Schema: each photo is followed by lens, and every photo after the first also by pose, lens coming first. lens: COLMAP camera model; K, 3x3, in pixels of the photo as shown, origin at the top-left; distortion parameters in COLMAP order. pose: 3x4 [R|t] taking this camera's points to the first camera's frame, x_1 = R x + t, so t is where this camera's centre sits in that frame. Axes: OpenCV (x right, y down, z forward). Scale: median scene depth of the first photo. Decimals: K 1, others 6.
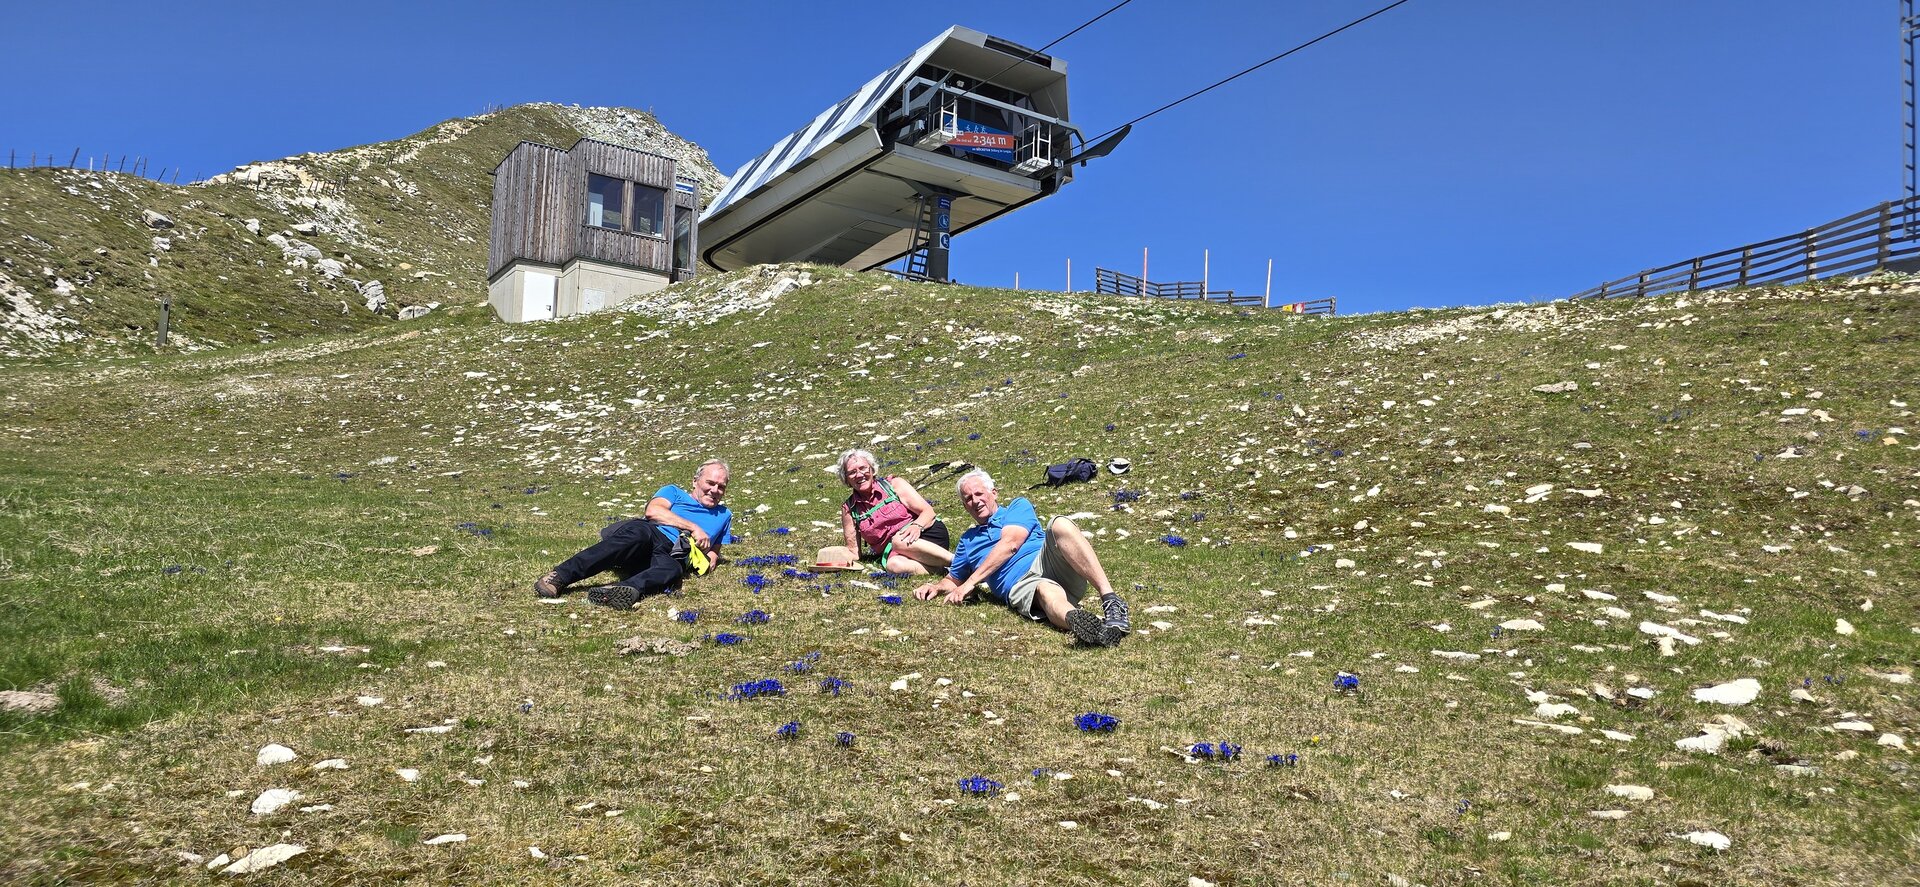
lens RADIAL K [[1269.4, 0, 955.8], [0, 1269.4, 461.0], [0, 0, 1]] dist [0.048582, -0.037340]
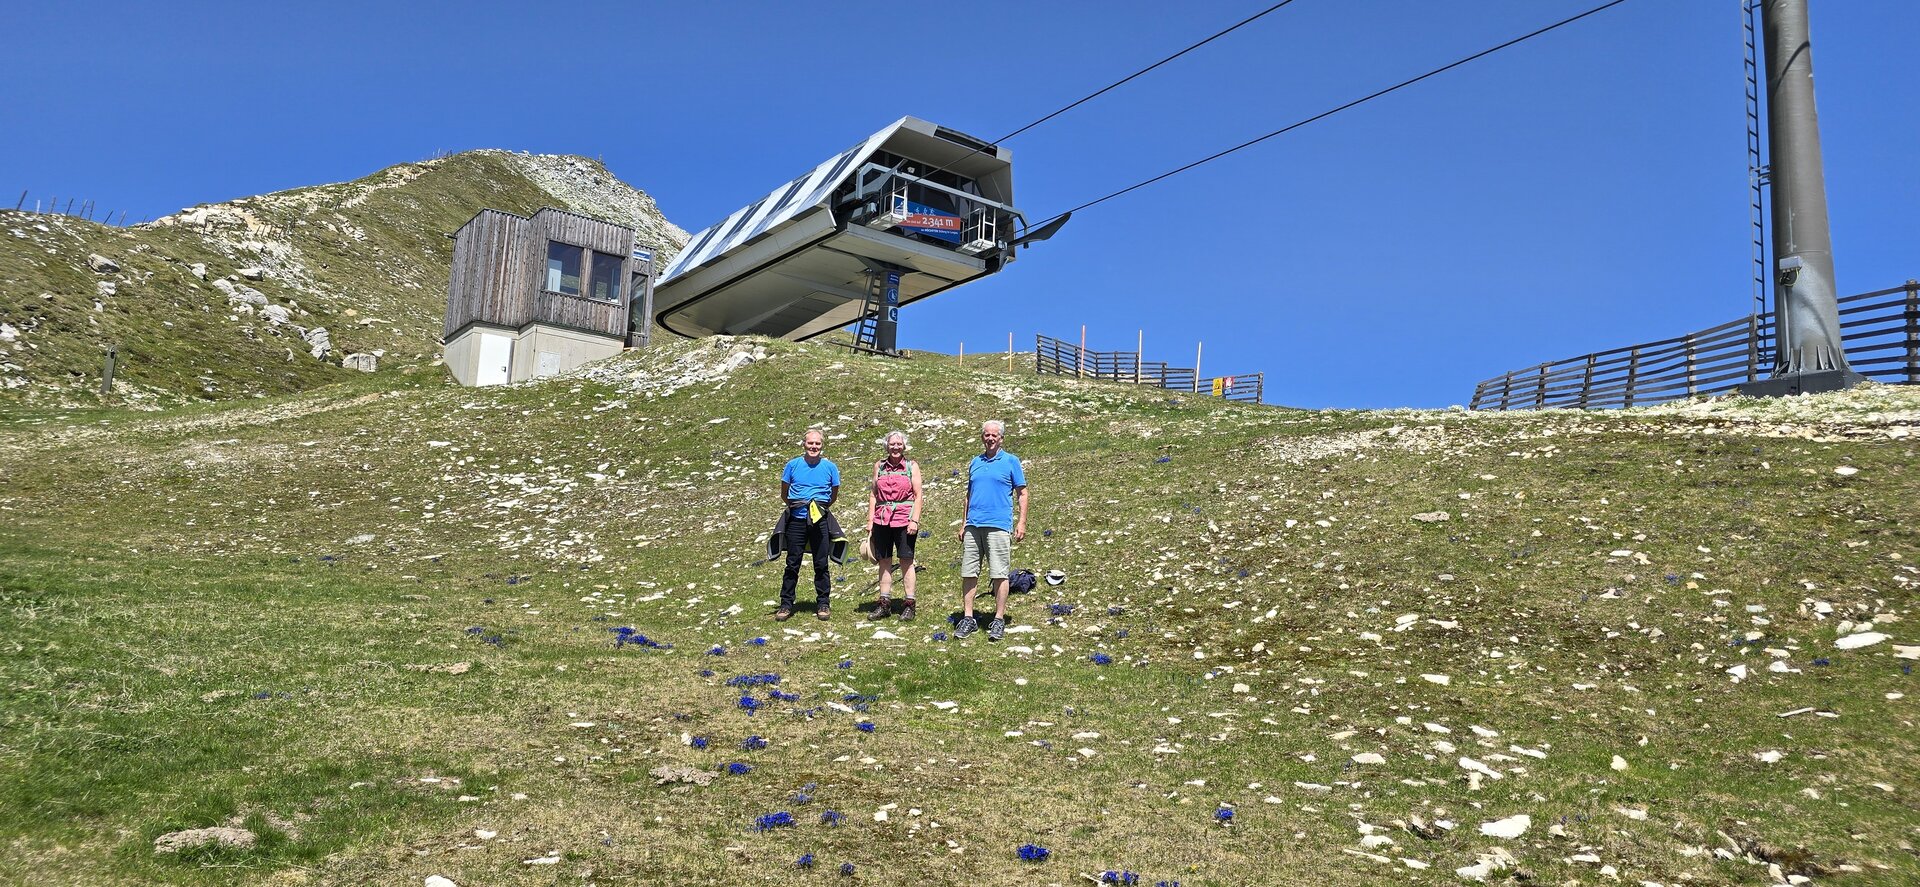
lens RADIAL K [[1269.4, 0, 950.0], [0, 1269.4, 426.4], [0, 0, 1]] dist [0.048582, -0.037340]
pose [[0.998906, 0.019672, 0.042426, -0.011219], [-0.016934, 0.997808, -0.063972, -0.041125], [-0.043592, 0.063184, 0.997049, -0.096140]]
